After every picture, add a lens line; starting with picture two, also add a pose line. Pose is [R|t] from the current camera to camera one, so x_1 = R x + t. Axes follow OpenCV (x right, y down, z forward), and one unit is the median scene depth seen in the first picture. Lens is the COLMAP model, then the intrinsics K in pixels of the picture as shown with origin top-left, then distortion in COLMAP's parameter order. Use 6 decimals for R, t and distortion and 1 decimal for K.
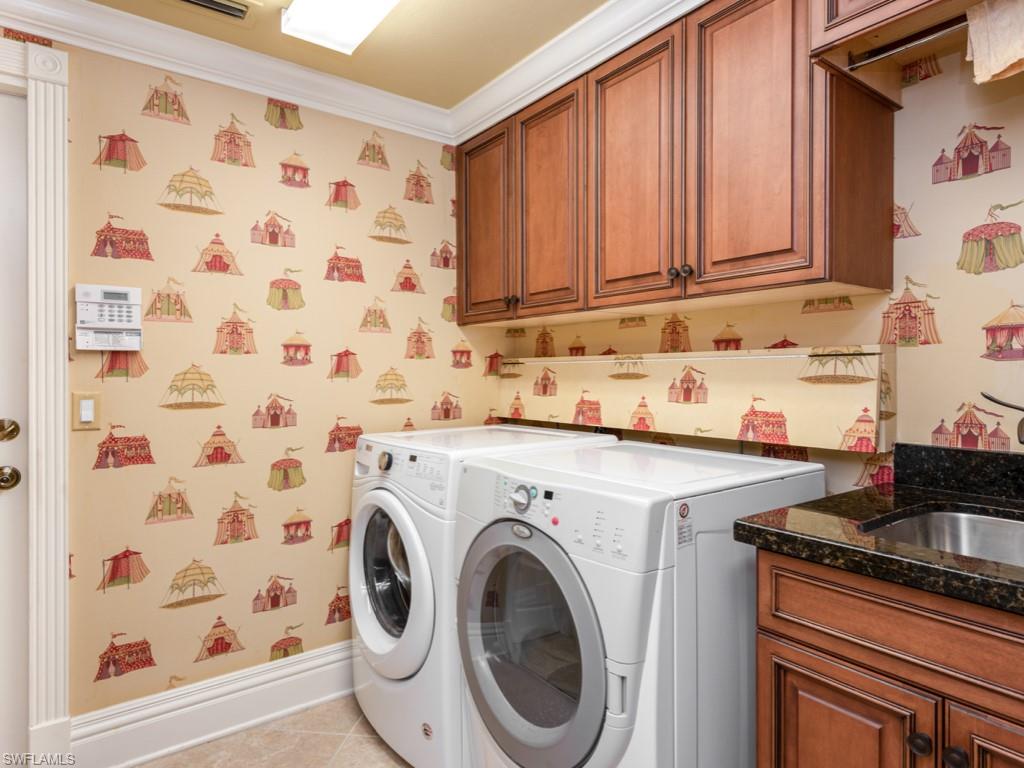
lens RADIAL K [[596.3, 0, 512.0], [0, 596.3, 384.0], [0, 0, 1]] dist [0.002757, 0.000221]
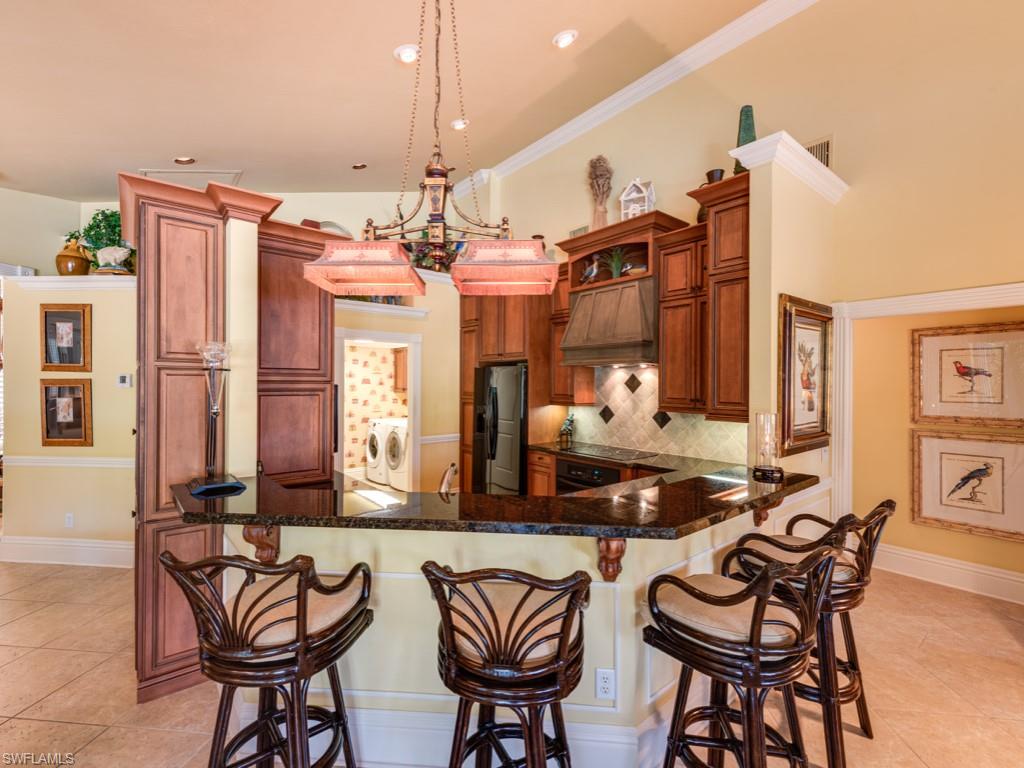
lens RADIAL K [[461.9, 0, 512.0], [0, 461.9, 384.0], [0, 0, 1]] dist [-0.000731, -0.000019]
pose [[0.999301, 0.006584, 0.036803, 0.645277], [-0.005990, 0.999850, -0.016229, -0.120799], [-0.036904, 0.015997, 0.999191, -2.350272]]
